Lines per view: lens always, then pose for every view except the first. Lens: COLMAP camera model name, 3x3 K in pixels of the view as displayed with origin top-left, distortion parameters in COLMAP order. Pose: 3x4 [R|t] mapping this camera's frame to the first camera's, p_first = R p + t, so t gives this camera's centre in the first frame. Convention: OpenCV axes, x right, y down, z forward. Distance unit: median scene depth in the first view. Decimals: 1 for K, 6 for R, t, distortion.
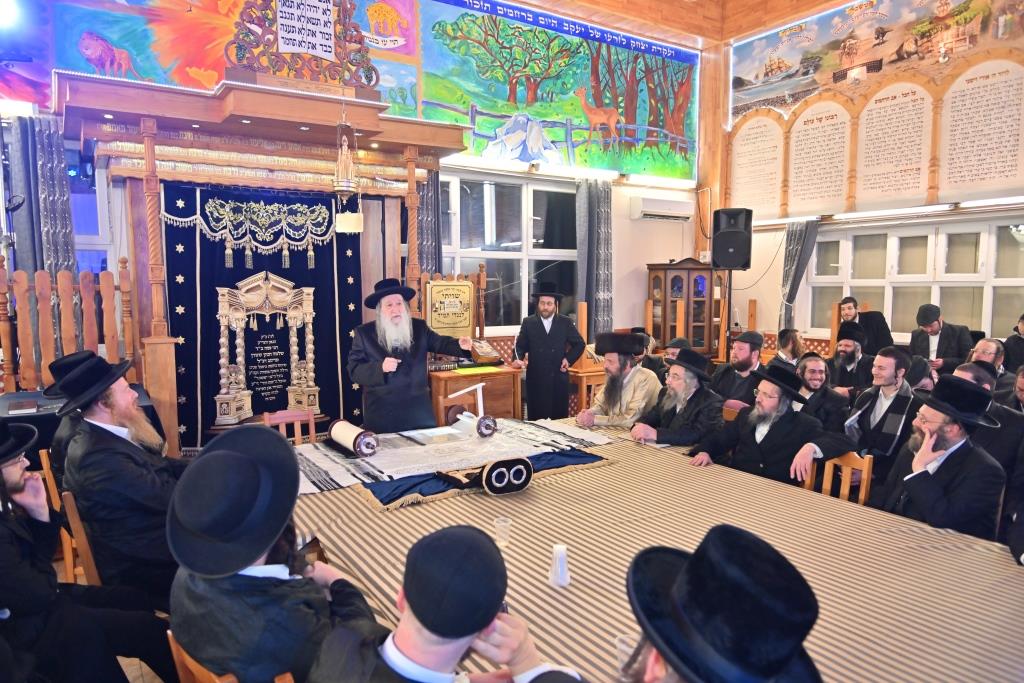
lens RADIAL K [[669.3, 0, 512.0], [0, 669.3, 341.5], [0, 0, 1]] dist [-0.005171, -0.002968]
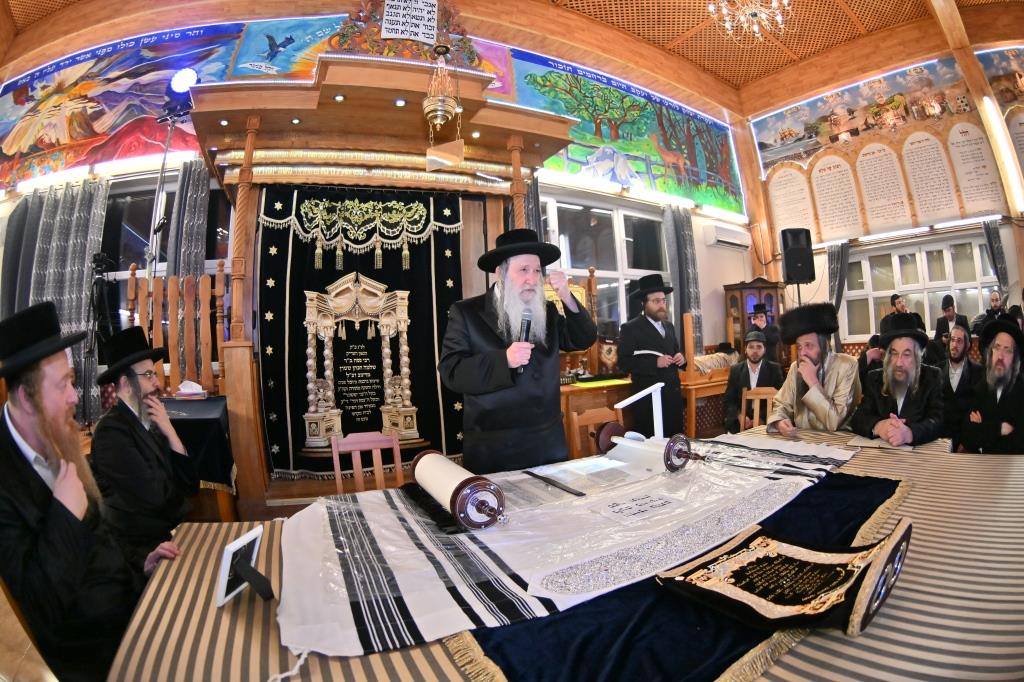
lens RADIAL K [[456.1, 0, 512.0], [0, 456.1, 341.0], [0, 0, 1]] dist [-0.343451, 0.113588]
pose [[0.992373, -0.045201, -0.114683, -0.098798], [0.033769, 0.994440, -0.099742, 0.045190], [0.118554, 0.095109, 0.988382, 0.444688]]
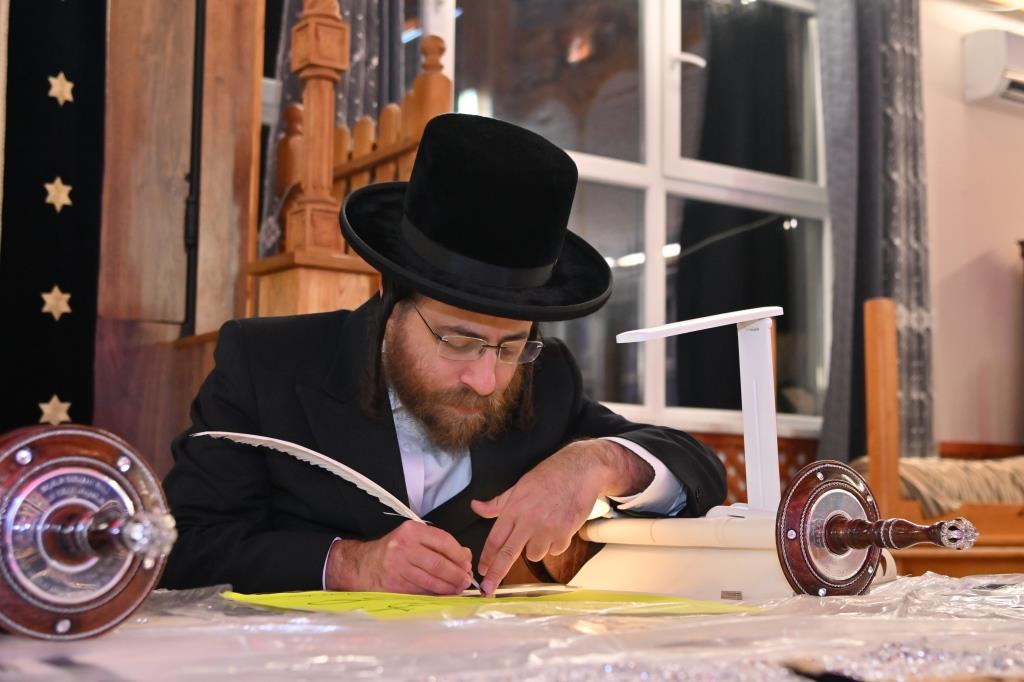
lens RADIAL K [[1518.5, 0, 512.0], [0, 1518.5, 341.0], [0, 0, 1]] dist [0.003379, 0.011697]
pose [[0.999212, 0.017358, 0.035697, -0.094456], [-0.009893, 0.979841, -0.199535, 0.113842], [-0.038440, 0.199025, 0.979240, 0.469933]]
